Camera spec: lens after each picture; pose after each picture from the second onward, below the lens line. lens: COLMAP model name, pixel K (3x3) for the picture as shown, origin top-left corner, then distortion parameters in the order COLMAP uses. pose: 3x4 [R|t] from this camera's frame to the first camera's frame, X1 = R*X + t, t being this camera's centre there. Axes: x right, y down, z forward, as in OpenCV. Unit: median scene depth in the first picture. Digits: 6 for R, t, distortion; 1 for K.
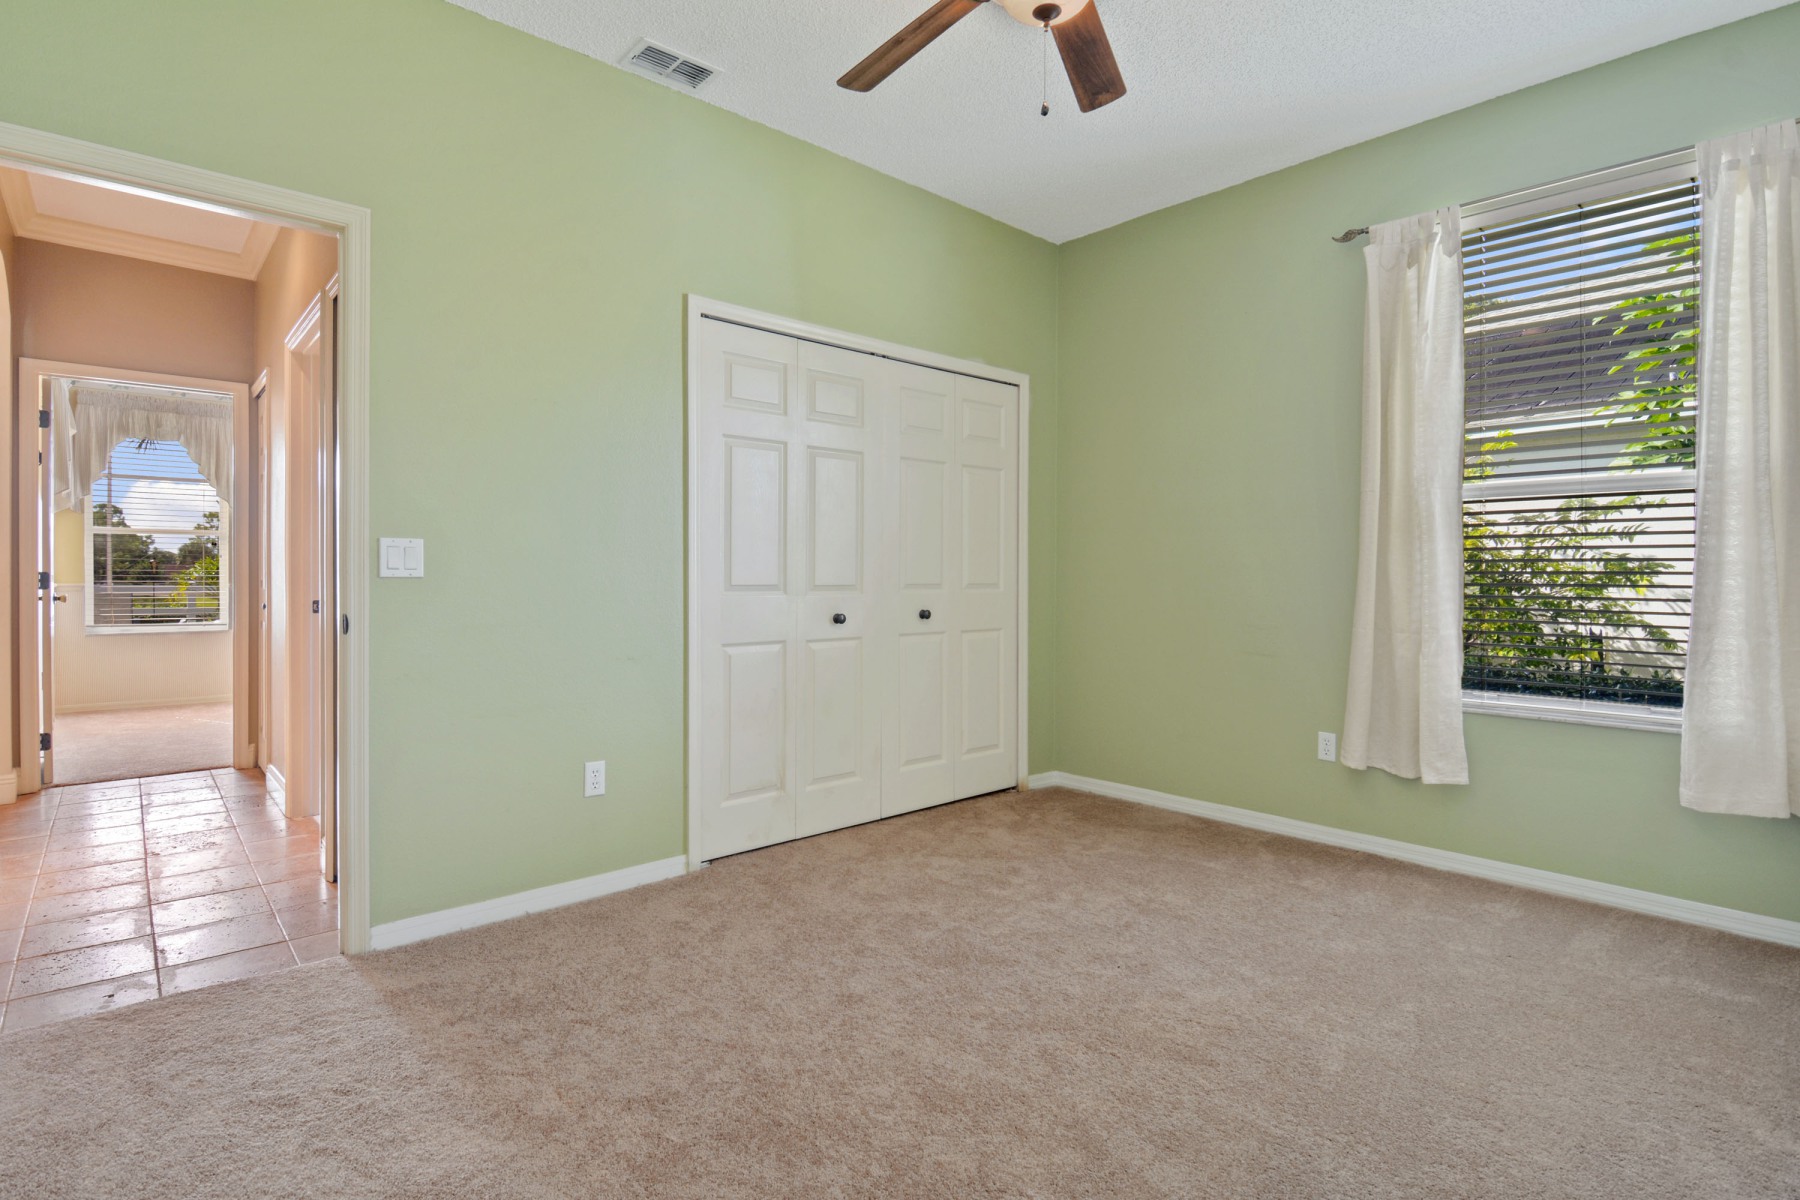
lens RADIAL K [[891.2, 0, 881.0], [0, 891.2, 575.8], [0, 0, 1]] dist [-0.001257, -0.009927]
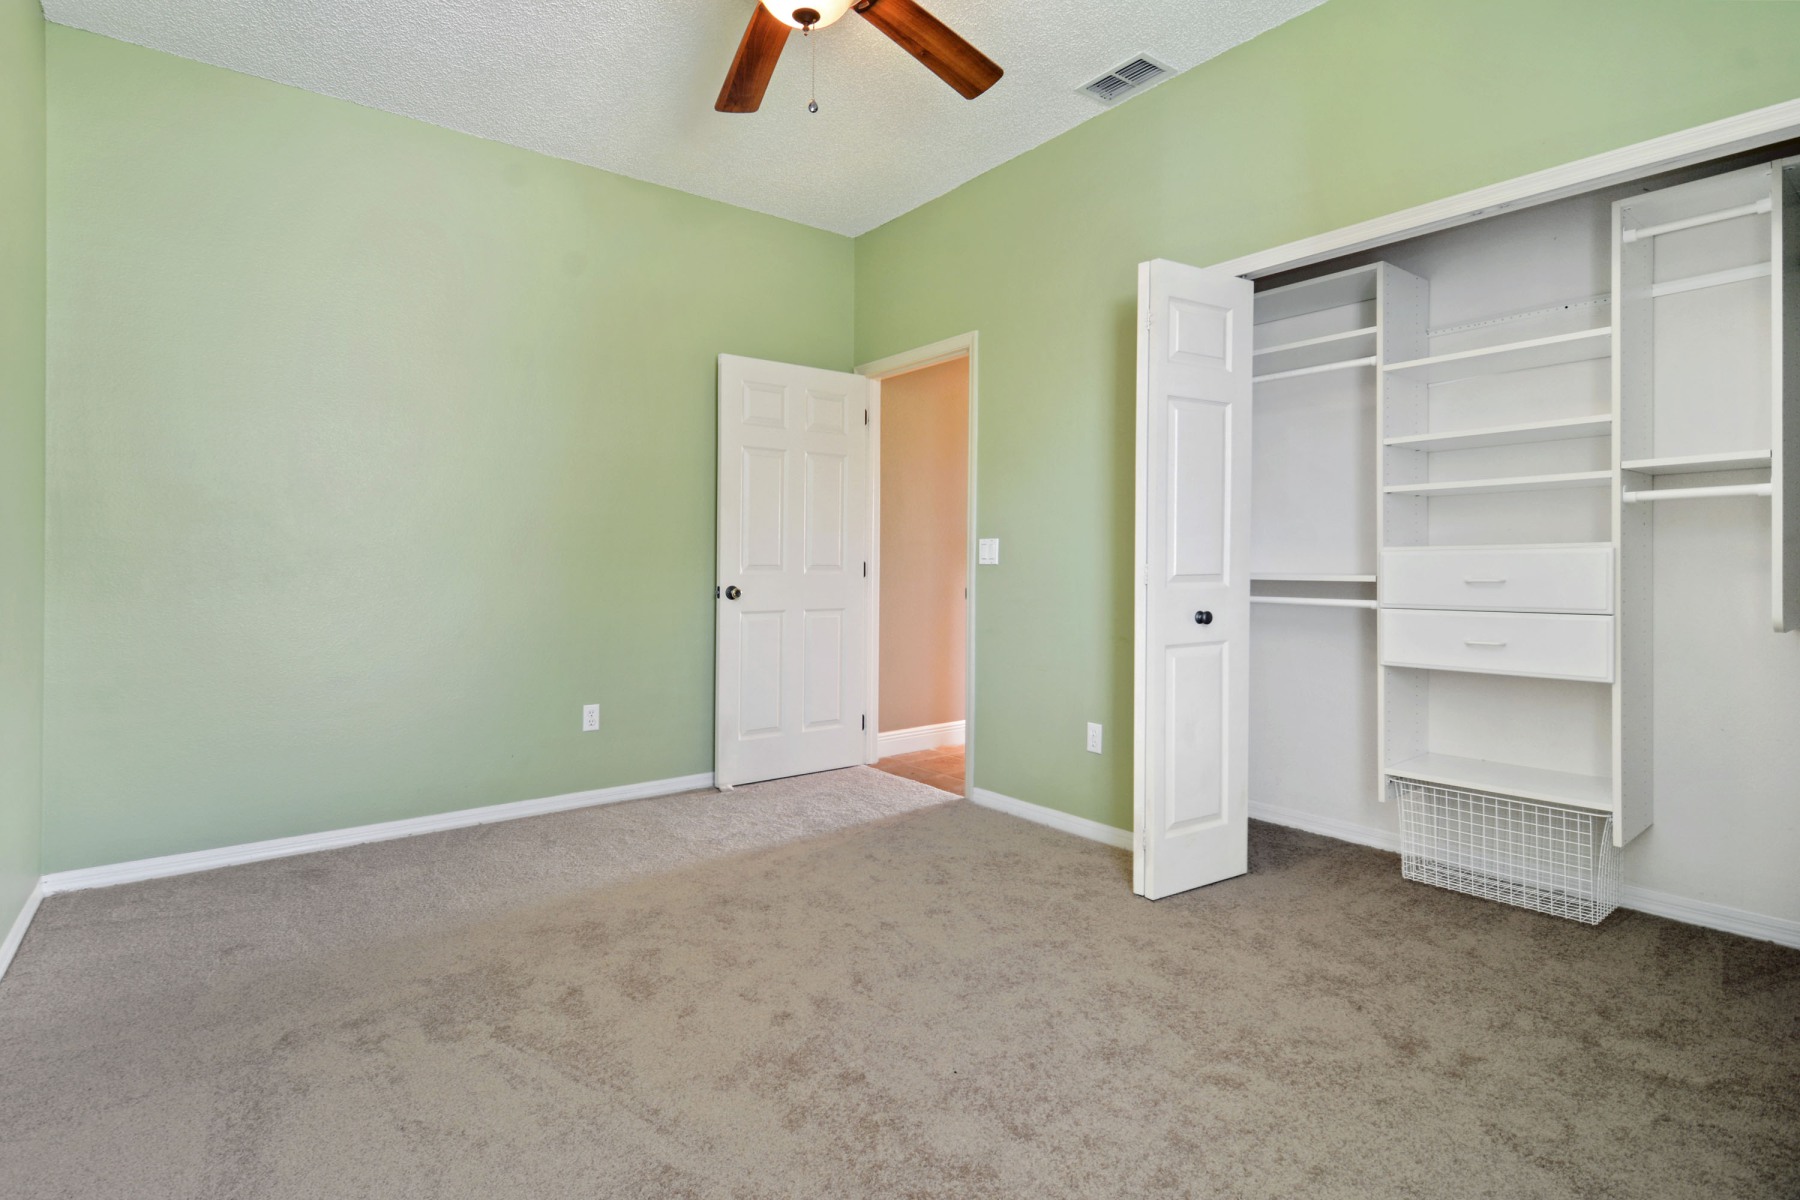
lens RADIAL K [[891.2, 0, 881.0], [0, 891.2, 575.8], [0, 0, 1]] dist [-0.001257, -0.009927]
pose [[-0.078397, 0.008932, -0.996882, 0.831406], [-0.010141, 0.999901, 0.009757, 0.006574], [0.996871, 0.010874, -0.078298, 0.791404]]
